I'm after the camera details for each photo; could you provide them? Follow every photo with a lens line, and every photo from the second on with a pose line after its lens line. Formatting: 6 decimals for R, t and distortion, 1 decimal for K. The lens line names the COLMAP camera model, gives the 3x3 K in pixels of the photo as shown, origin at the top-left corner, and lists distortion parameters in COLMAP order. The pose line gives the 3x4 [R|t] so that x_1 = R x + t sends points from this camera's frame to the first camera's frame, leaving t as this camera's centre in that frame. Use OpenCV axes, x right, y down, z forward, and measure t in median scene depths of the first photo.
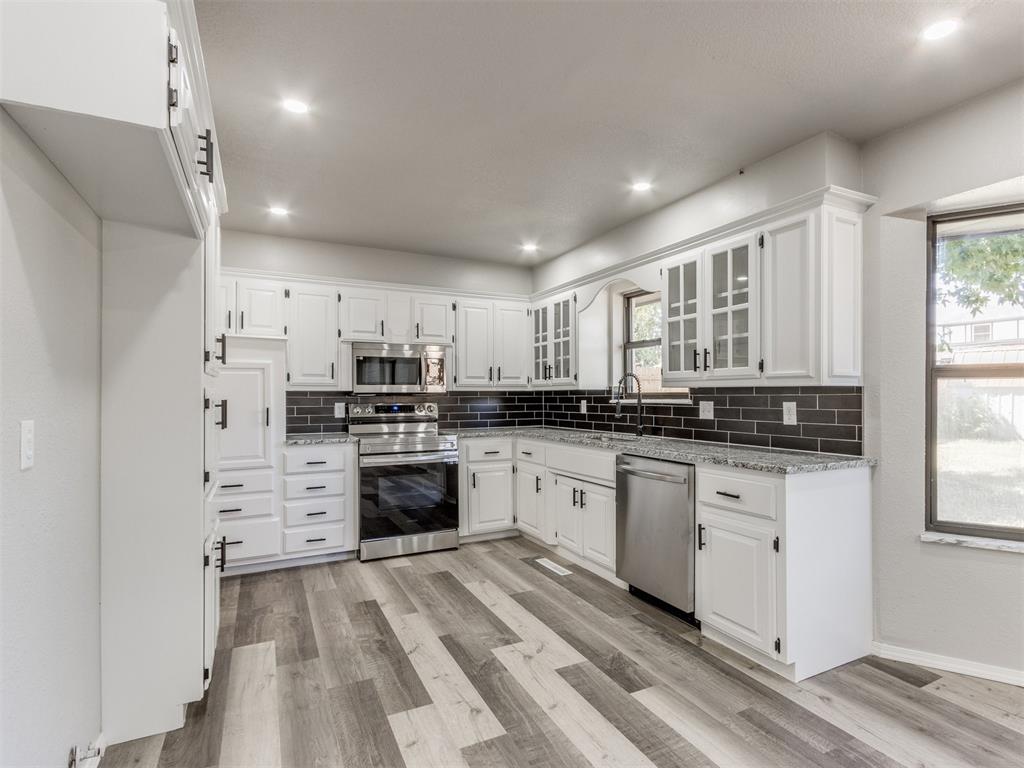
lens RADIAL K [[530.3, 0, 539.6], [0, 530.3, 391.5], [0, 0, 1]] dist [0.006207, -0.003244]
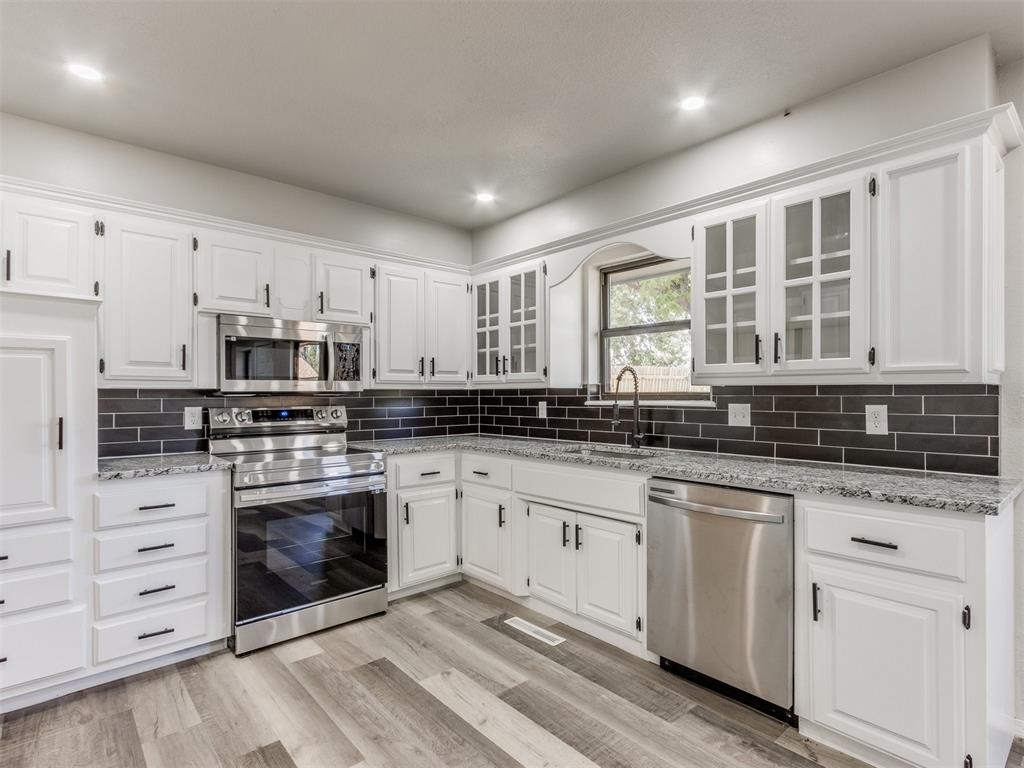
lens RADIAL K [[530.3, 0, 547.3], [0, 530.3, 391.4], [0, 0, 1]] dist [0.006207, -0.003244]
pose [[0.964838, 0.001751, 0.262838, -0.193519], [-0.002317, 0.999996, 0.001842, -0.000159], [-0.262834, -0.002386, 0.964838, 0.381349]]
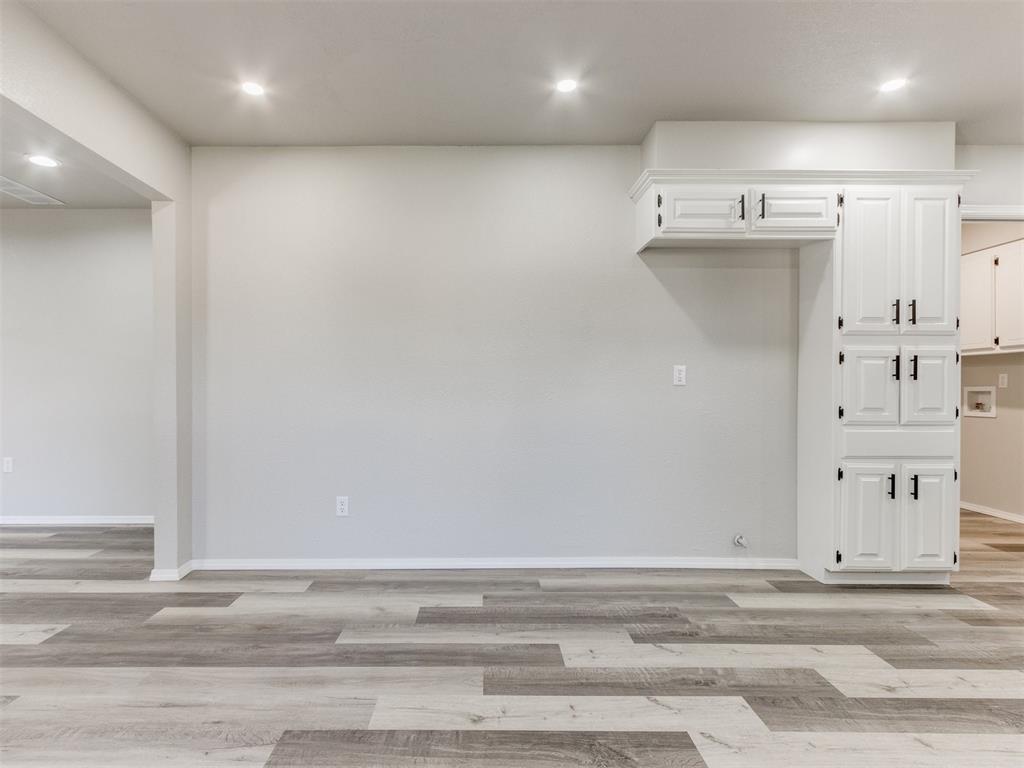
lens RADIAL K [[530.3, 0, 479.4], [0, 530.3, 387.9], [0, 0, 1]] dist [0.006207, -0.003244]
pose [[-0.466819, -0.001603, -0.884351, 0.696722], [0.002072, 0.999994, -0.002906, 0.070631], [0.884350, -0.003189, -0.466813, 0.573234]]
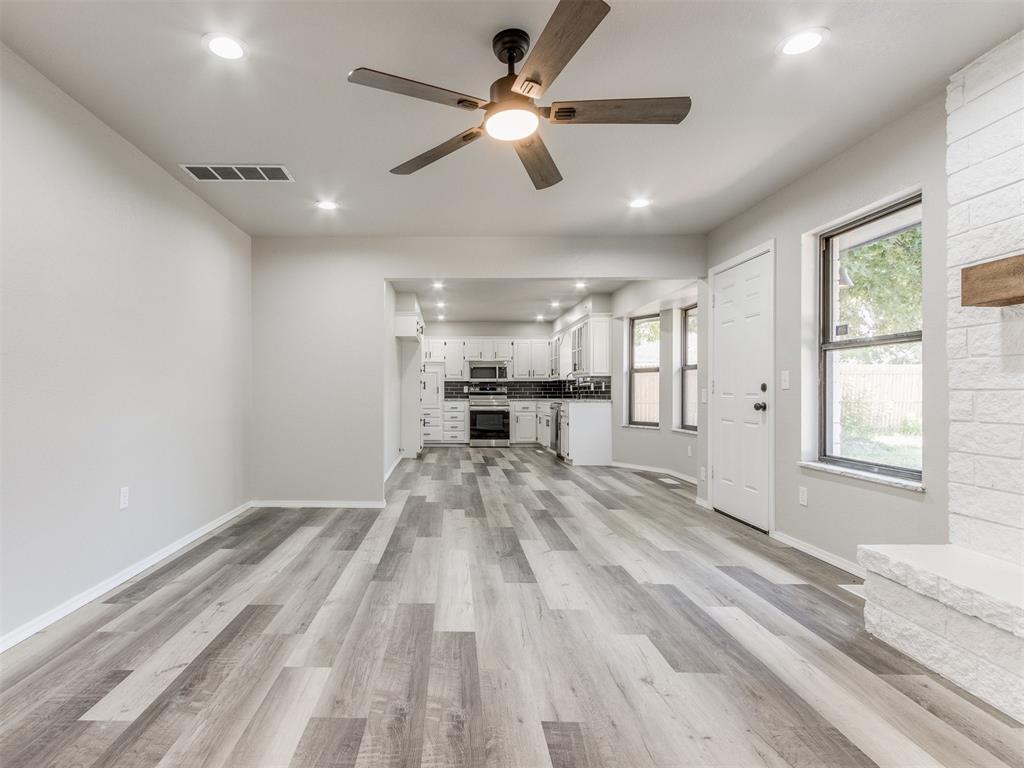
lens RADIAL K [[530.3, 0, 440.6], [0, 530.3, 392.7], [0, 0, 1]] dist [0.006207, -0.003244]
pose [[0.876005, 0.002272, -0.482297, 1.046754], [-0.000452, 0.999992, 0.003889, 0.062675], [0.482302, -0.003188, 0.875999, -1.778747]]
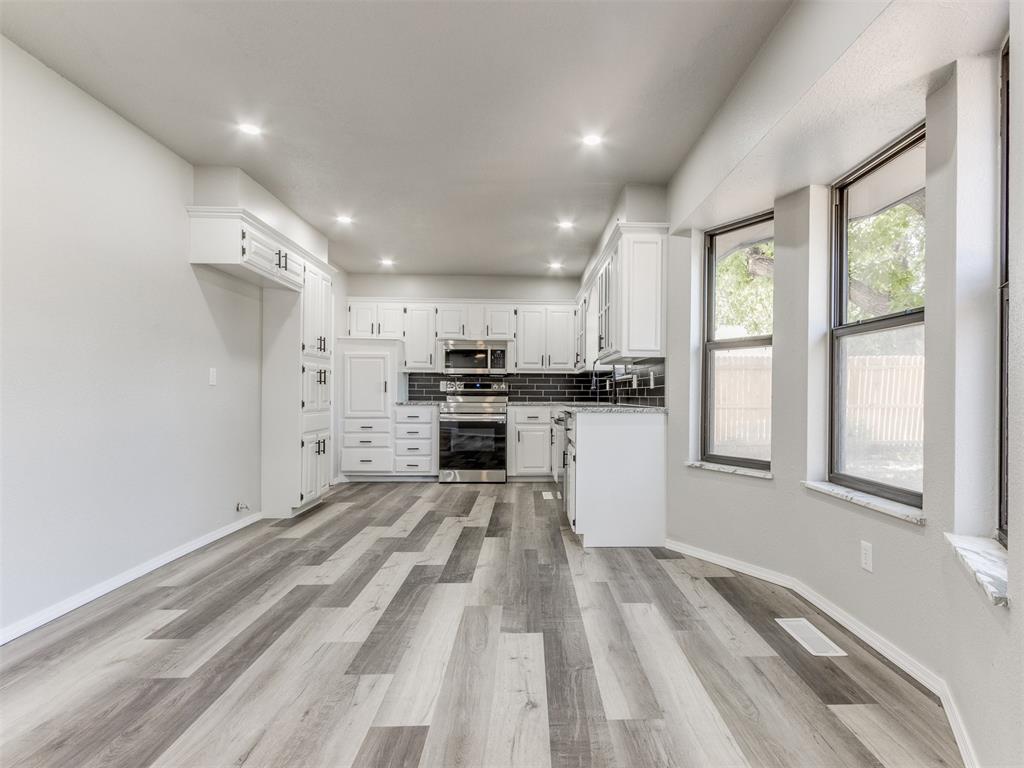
lens RADIAL K [[530.3, 0, 545.5], [0, 530.3, 400.4], [0, 0, 1]] dist [0.006207, -0.003244]
pose [[0.902933, 0.013367, -0.429573, 0.806516], [-0.006052, 0.999813, 0.018389, 0.070302], [0.429739, -0.014005, 0.902845, -0.345262]]
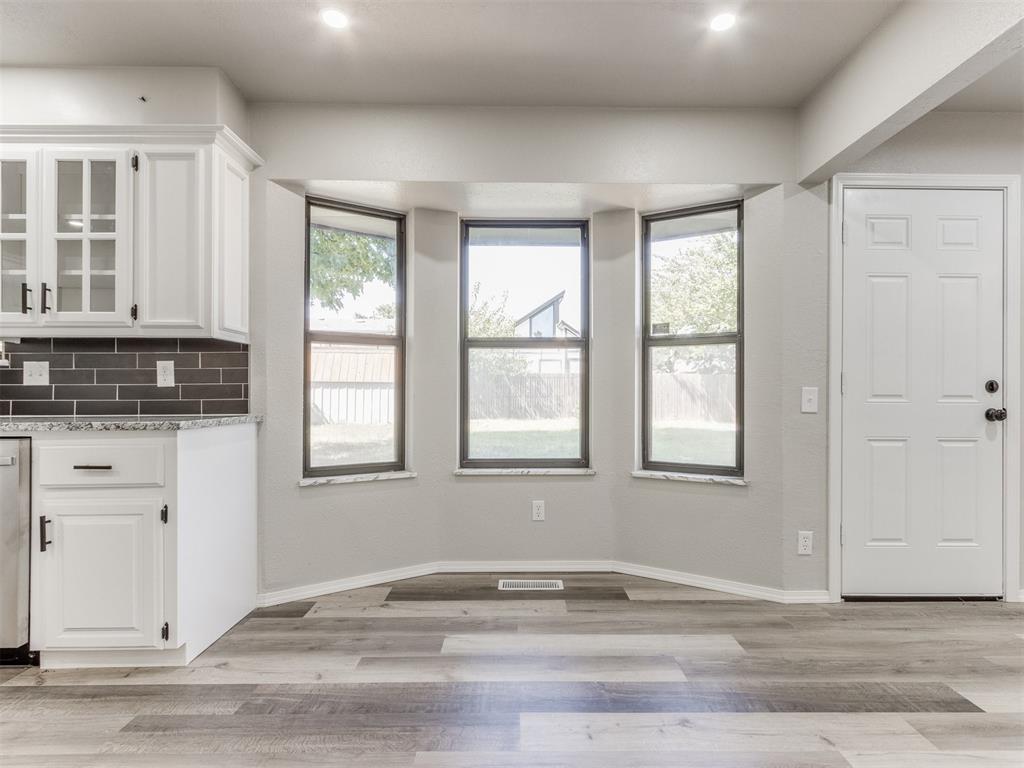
lens RADIAL K [[530.3, 0, 521.1], [0, 530.3, 391.7], [0, 0, 1]] dist [0.006207, -0.003244]
pose [[0.454381, 0.003289, 0.890801, -0.044392], [-0.005152, 0.999986, -0.001064, 0.068688], [-0.890792, -0.004105, 0.454392, 0.077338]]
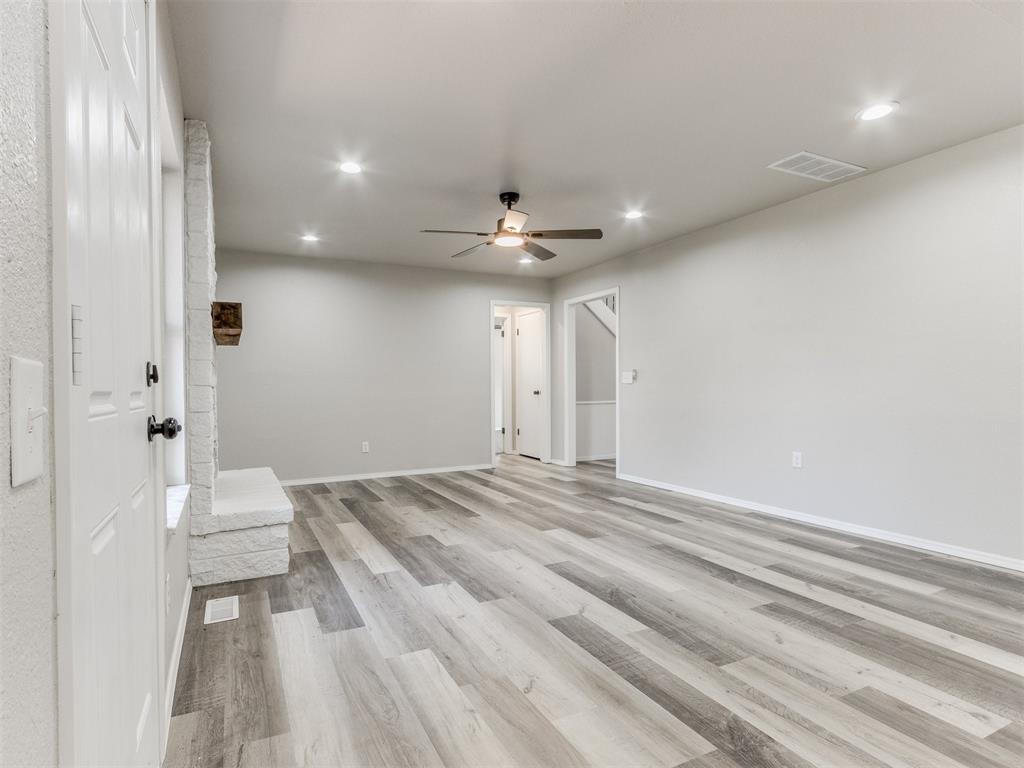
lens RADIAL K [[530.3, 0, 472.2], [0, 530.3, 385.9], [0, 0, 1]] dist [0.006207, -0.003244]
pose [[-0.998332, 0.011904, 0.056485, 0.805212], [0.011669, 0.999922, -0.004476, 0.069755], [-0.056534, -0.003809, -0.998393, 0.227657]]
